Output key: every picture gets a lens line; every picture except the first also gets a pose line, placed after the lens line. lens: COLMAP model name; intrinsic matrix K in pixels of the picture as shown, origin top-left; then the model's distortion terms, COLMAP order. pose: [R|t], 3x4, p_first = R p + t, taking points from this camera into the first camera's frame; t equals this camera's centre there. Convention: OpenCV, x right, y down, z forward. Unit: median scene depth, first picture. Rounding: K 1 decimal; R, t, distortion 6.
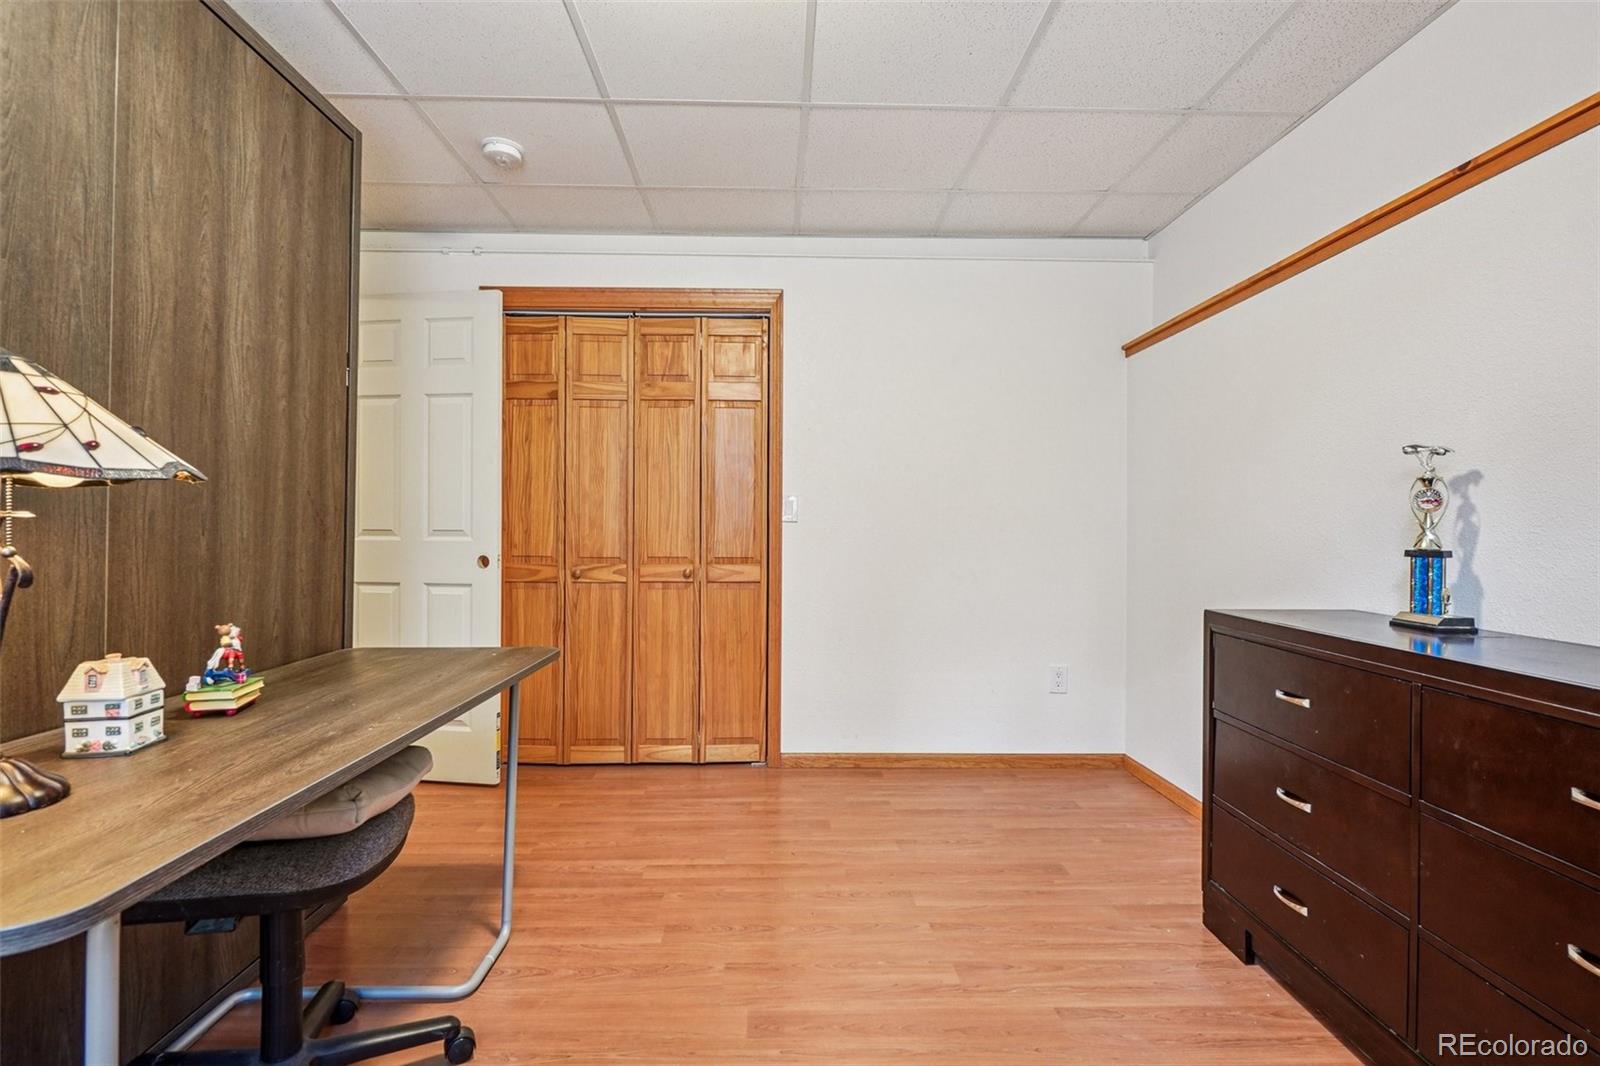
lens RADIAL K [[800.4, 0, 794.0], [0, 800.4, 523.4], [0, 0, 1]] dist [-0.000440, -0.000134]
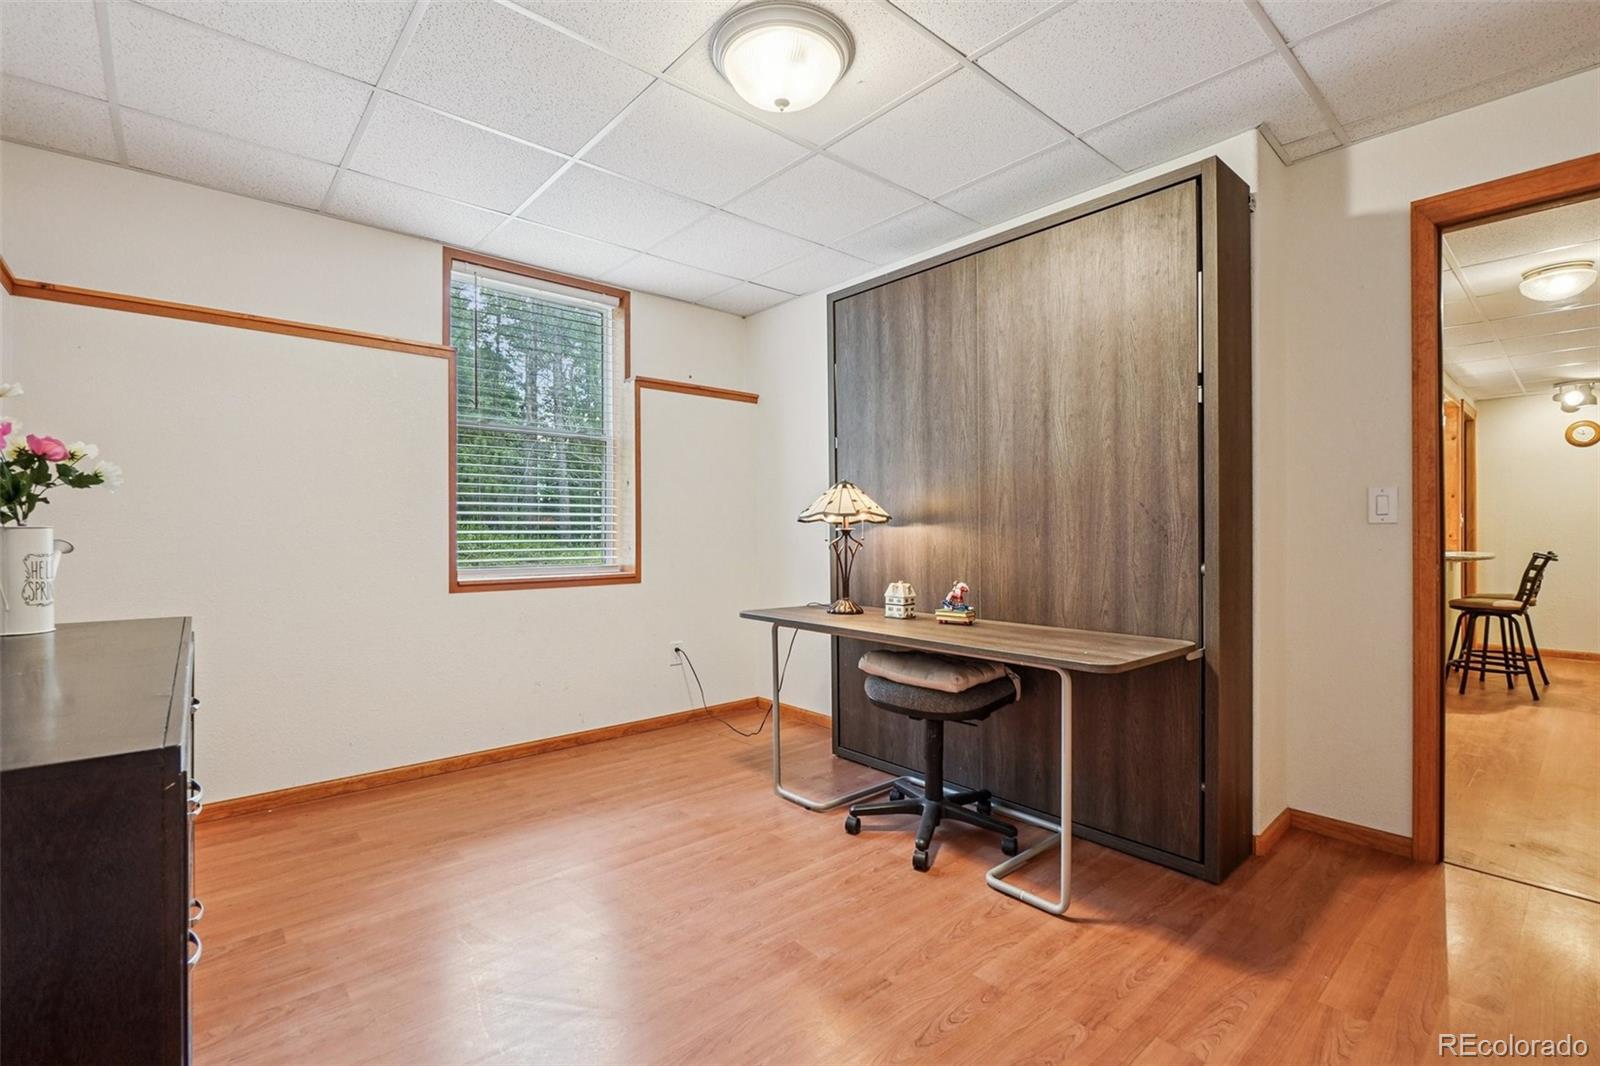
lens RADIAL K [[703.9, 0, 799.6], [0, 703.9, 526.6], [0, 0, 1]] dist [0.000196, -0.000392]
pose [[-0.763705, -0.005088, -0.645545, 0.562181], [0.003568, 0.999920, -0.012102, 0.008190], [0.645555, -0.011545, -0.763626, 1.610622]]
